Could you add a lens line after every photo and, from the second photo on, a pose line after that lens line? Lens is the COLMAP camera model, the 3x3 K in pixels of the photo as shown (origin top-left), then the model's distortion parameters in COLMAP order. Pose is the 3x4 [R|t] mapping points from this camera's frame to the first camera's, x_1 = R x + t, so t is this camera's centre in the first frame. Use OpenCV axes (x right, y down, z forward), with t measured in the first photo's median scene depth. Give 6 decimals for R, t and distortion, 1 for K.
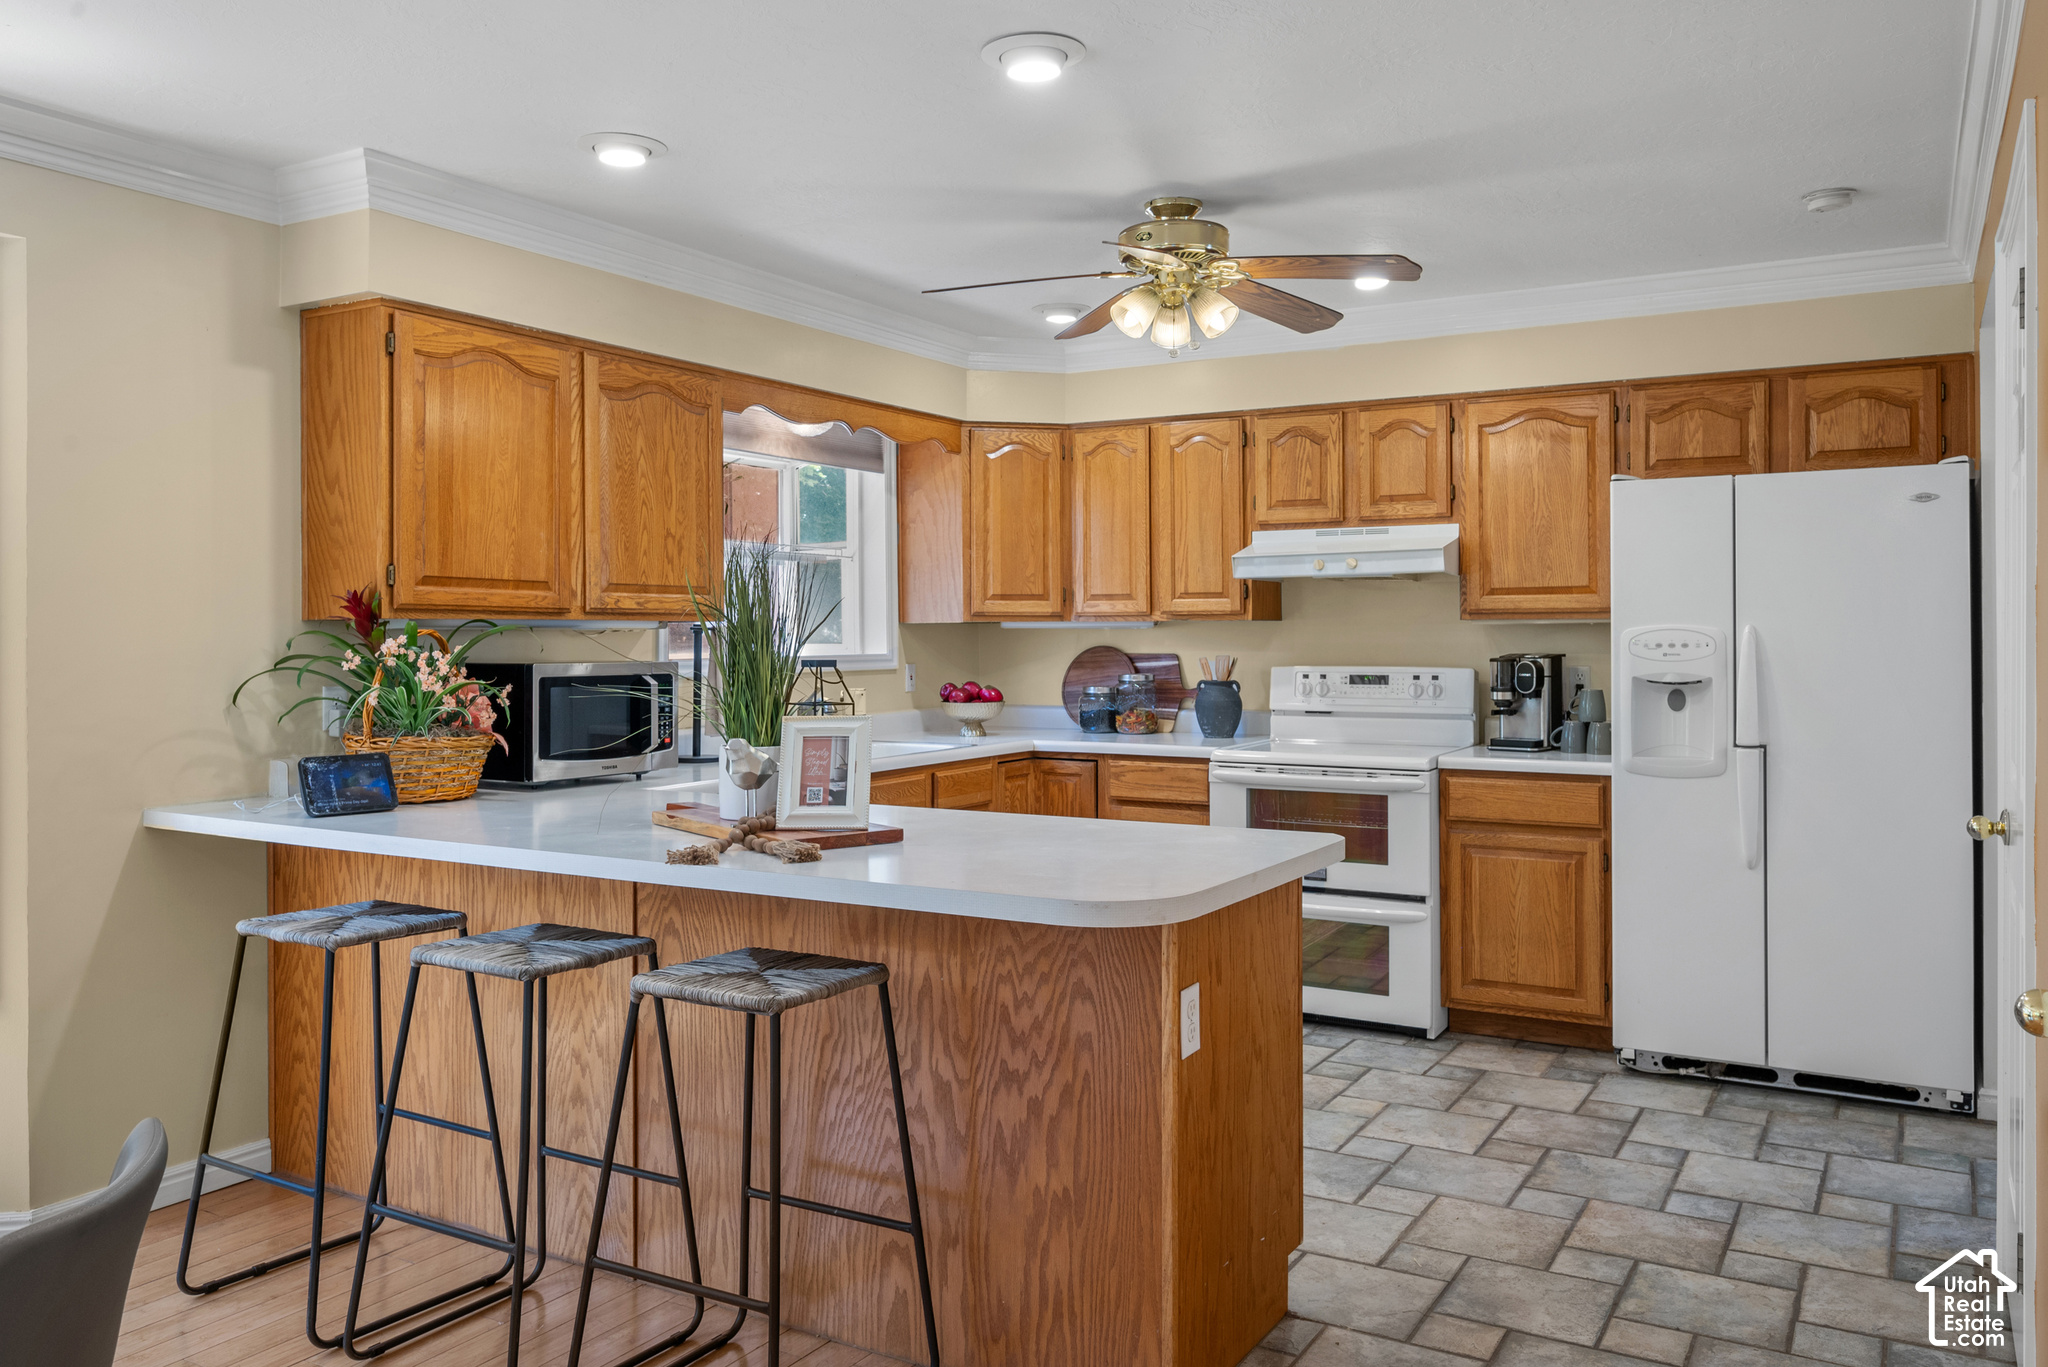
lens RADIAL K [[1525.0, 0, 1031.6], [0, 1525.0, 633.1], [0, 0, 1]] dist [-0.003094, 0.011190]
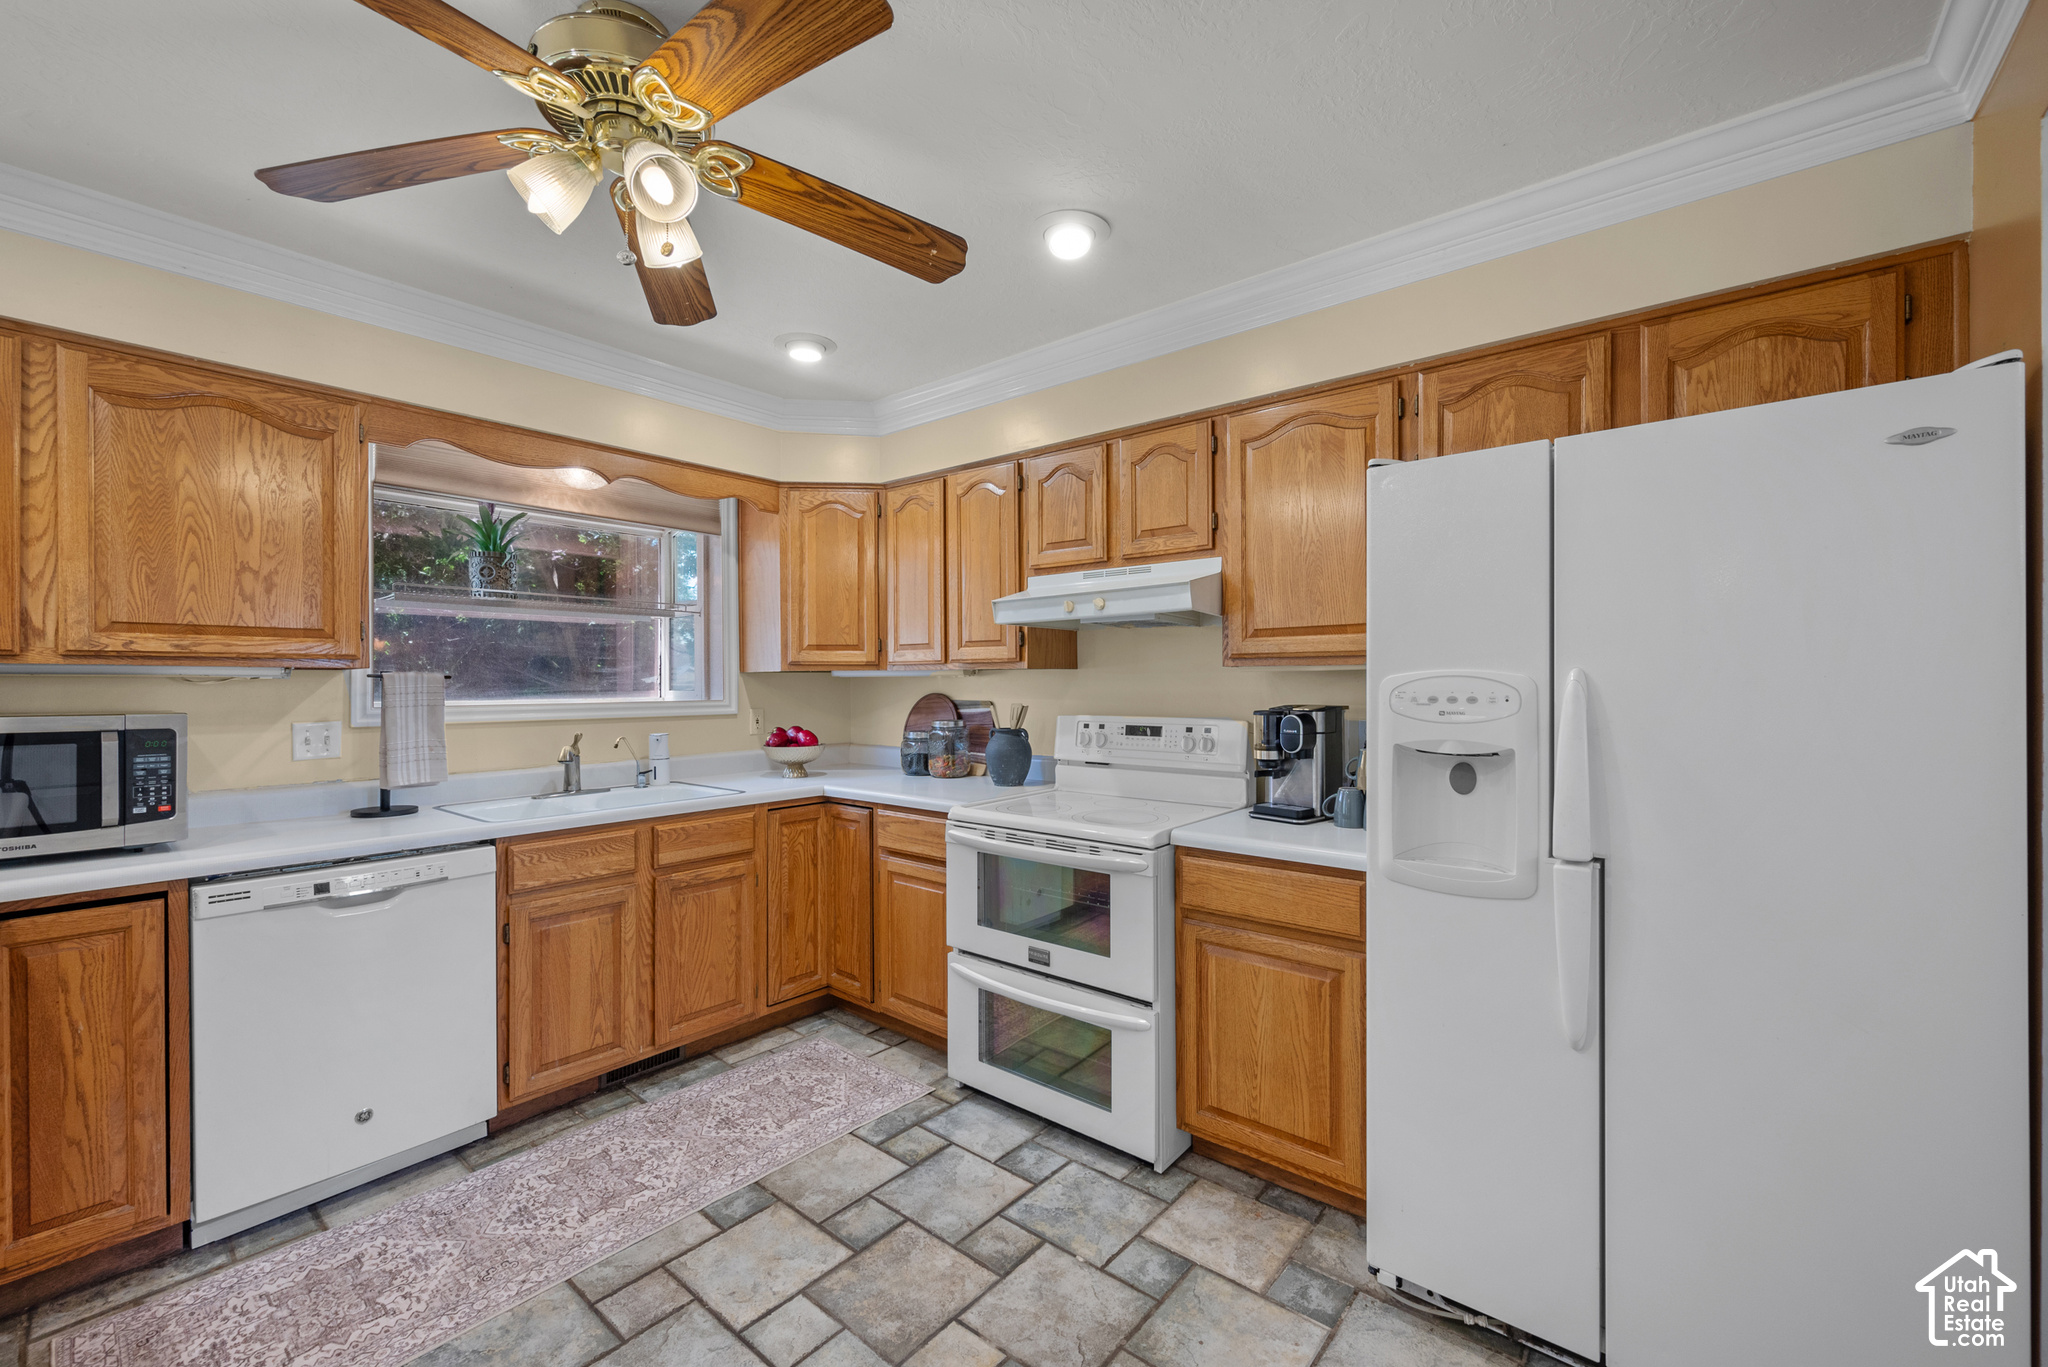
lens RADIAL K [[833.1, 0, 1027.6], [0, 833.1, 684.7], [0, 0, 1]] dist [0.002350, -0.000220]
pose [[0.987119, 0.001638, -0.159978, 0.273591], [-0.001045, 0.999992, 0.003789, 0.000062], [0.159983, -0.003573, 0.987113, 0.563985]]
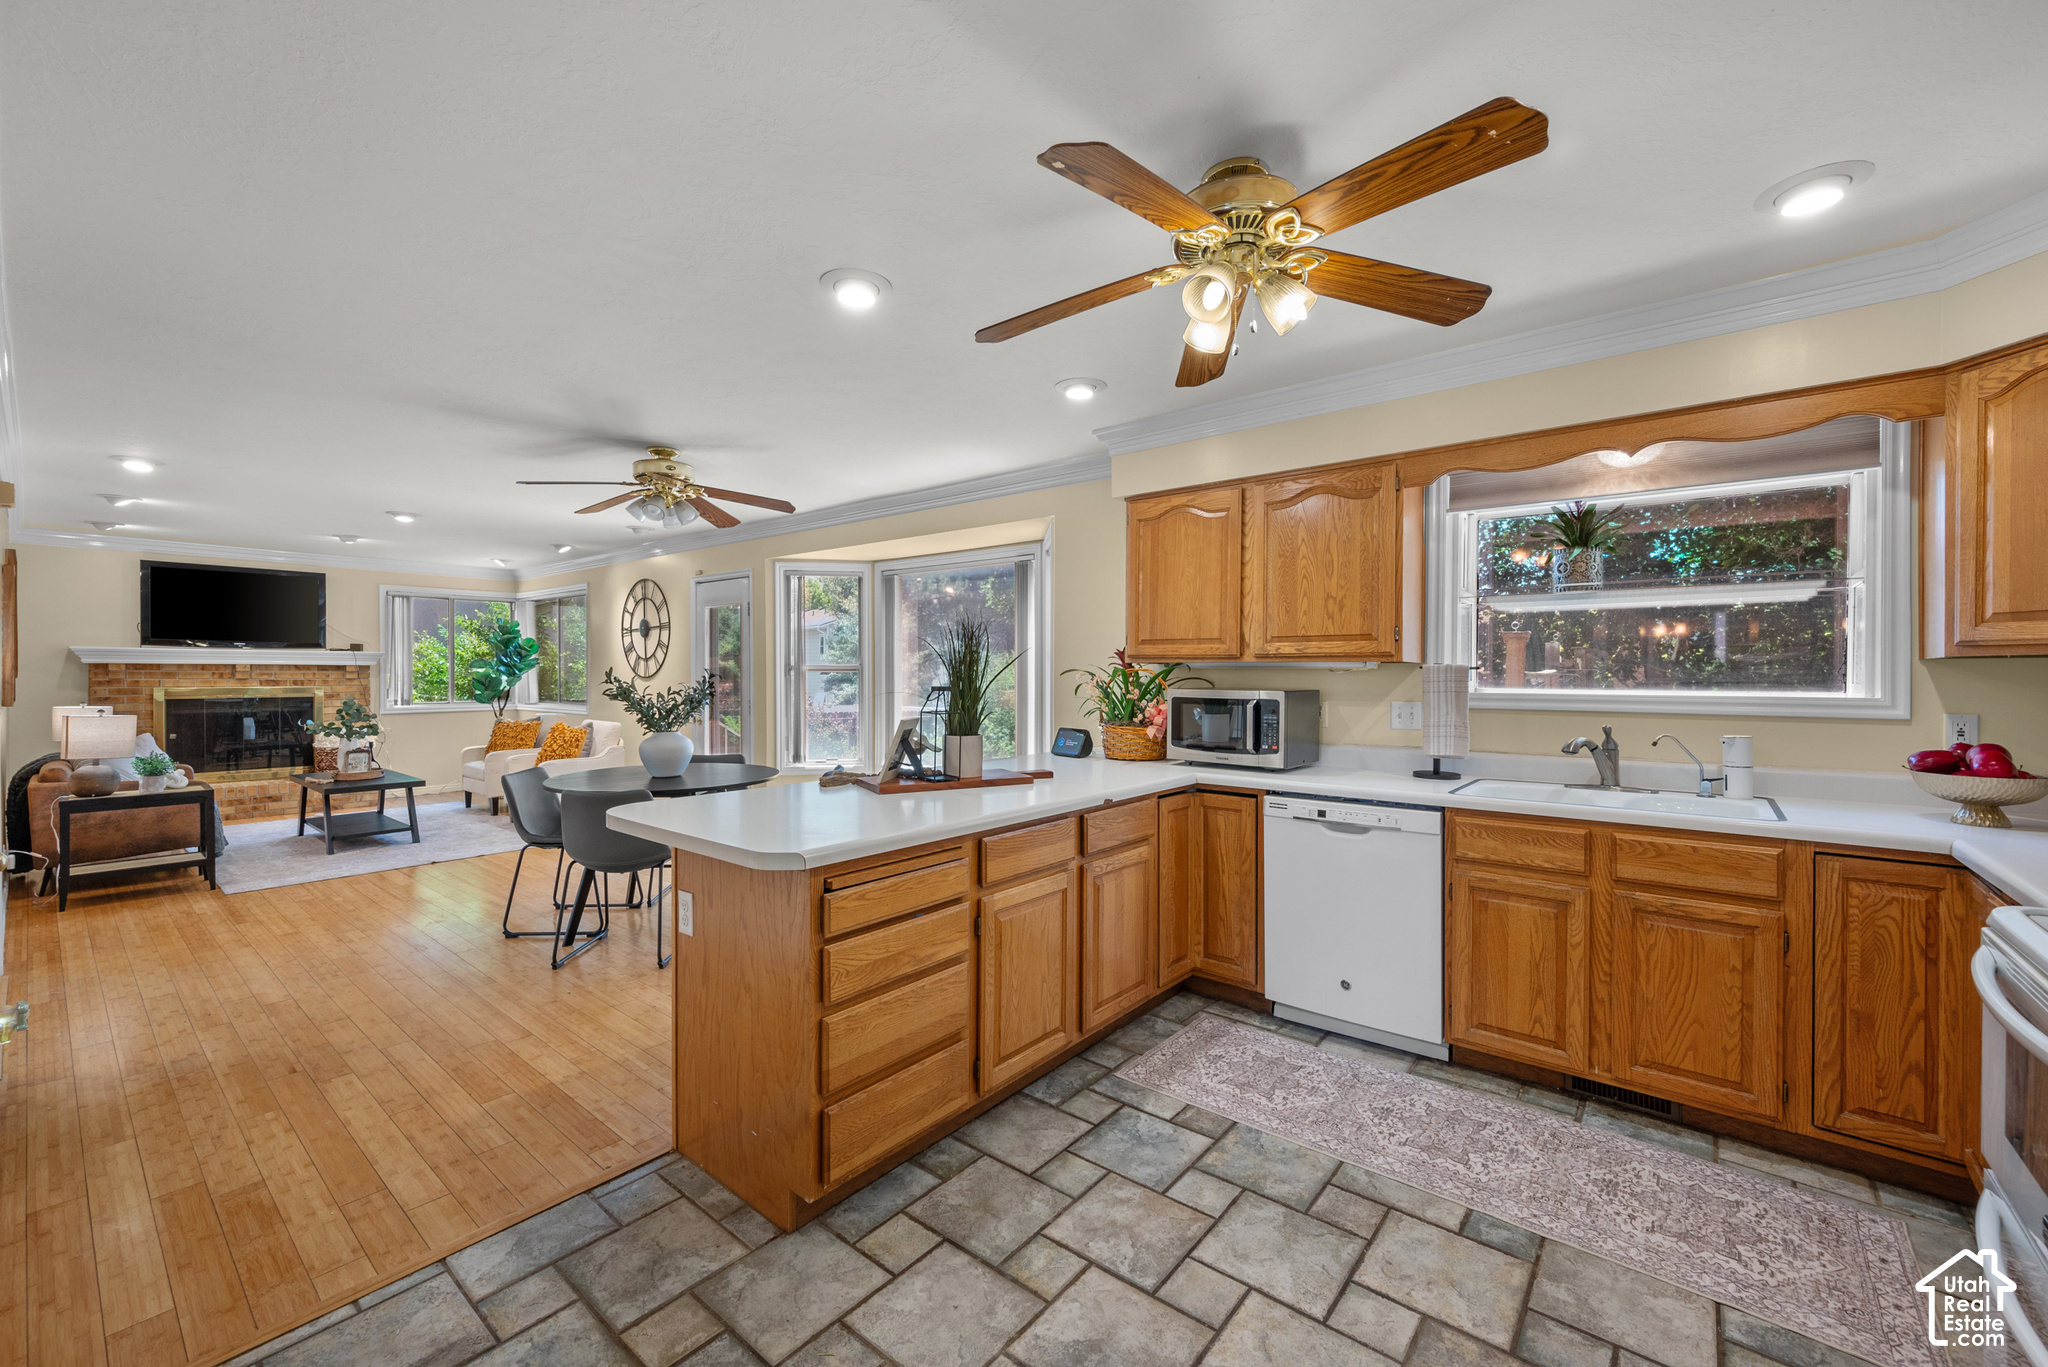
lens RADIAL K [[813.0, 0, 1023.1], [0, 813.0, 677.0], [0, 0, 1]] dist [-0.001231, 0.000885]
pose [[-0.155765, 0.009919, -0.987744, 0.482320], [-0.000789, 0.999948, 0.010166, -0.001537], [0.987794, 0.002363, -0.155749, 0.803221]]
